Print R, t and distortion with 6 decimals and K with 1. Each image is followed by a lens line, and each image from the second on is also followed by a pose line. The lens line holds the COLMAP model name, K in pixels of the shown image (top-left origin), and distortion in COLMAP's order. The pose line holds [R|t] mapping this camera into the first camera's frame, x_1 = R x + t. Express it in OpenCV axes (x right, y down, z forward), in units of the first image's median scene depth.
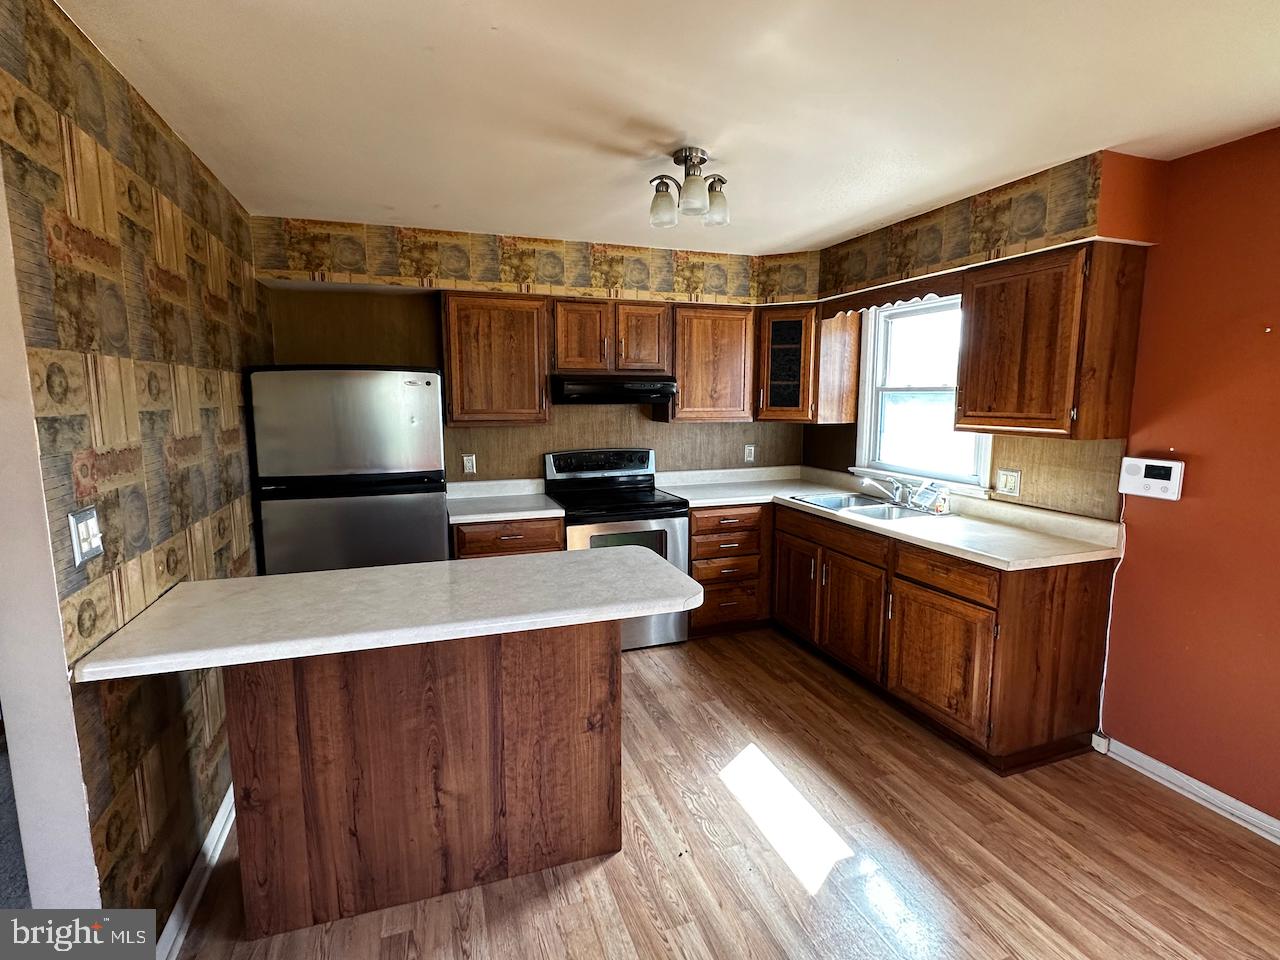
lens RADIAL K [[626.4, 0, 640.0], [0, 626.4, 480.0], [0, 0, 1]] dist [-0.002375, -0.000183]
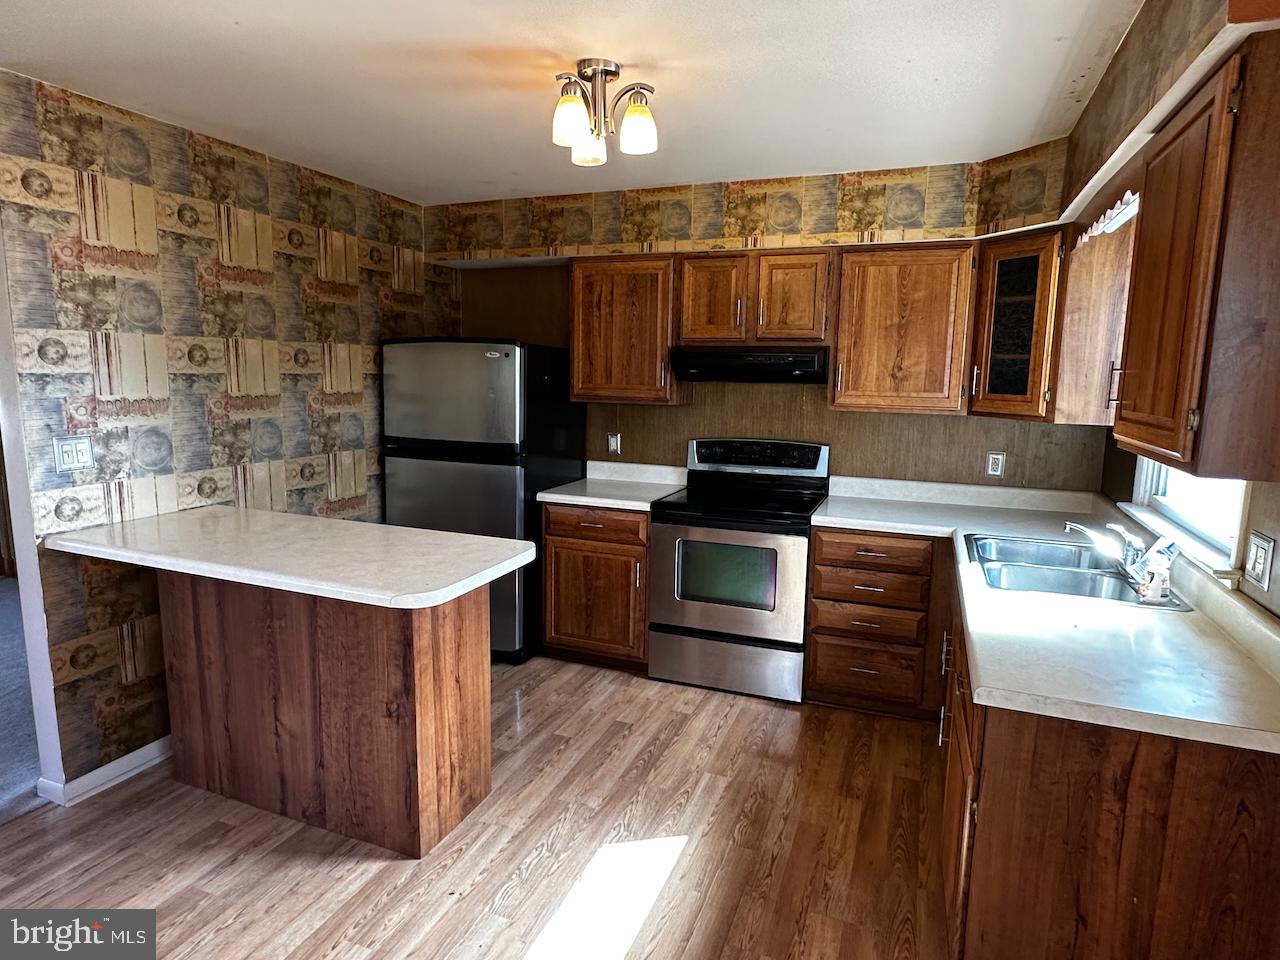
lens RADIAL K [[741.0, 0, 640.0], [0, 741.0, 480.0], [0, 0, 1]] dist [-0.000845, -0.000366]
pose [[0.751278, 0.111003, -0.650584, 0.519771], [-0.105717, 0.993266, 0.047392, -0.030748], [0.651464, 0.033173, 0.757954, 0.219252]]
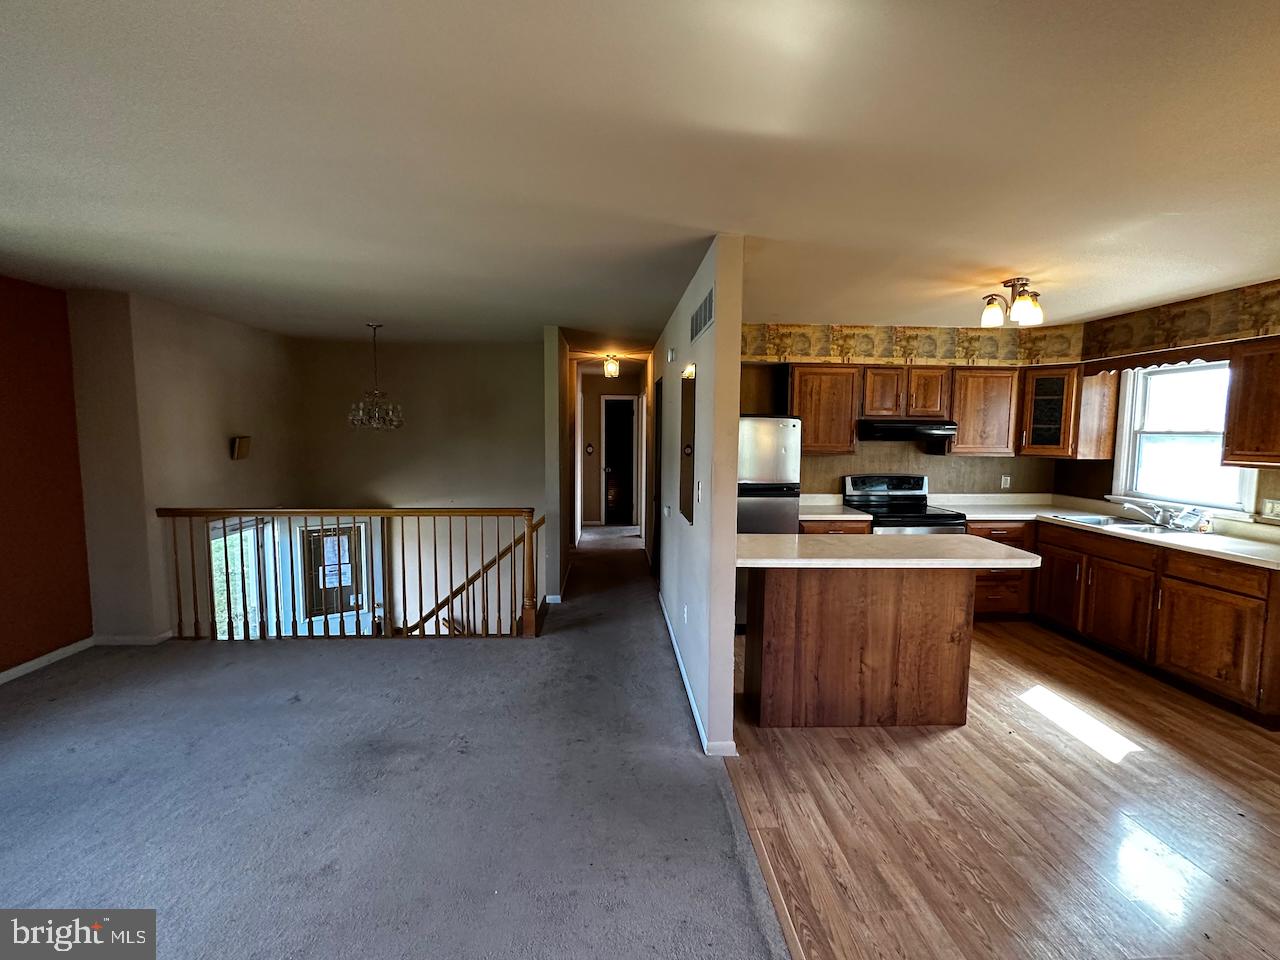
lens RADIAL K [[577.3, 0, 640.0], [0, 577.3, 480.0], [0, 0, 1]] dist [-0.000925, 0.000374]
pose [[0.958883, 0.033580, -0.281807, -0.255954], [-0.047814, 0.997896, -0.043782, 0.049580], [0.279744, 0.055456, 0.958472, -0.388097]]
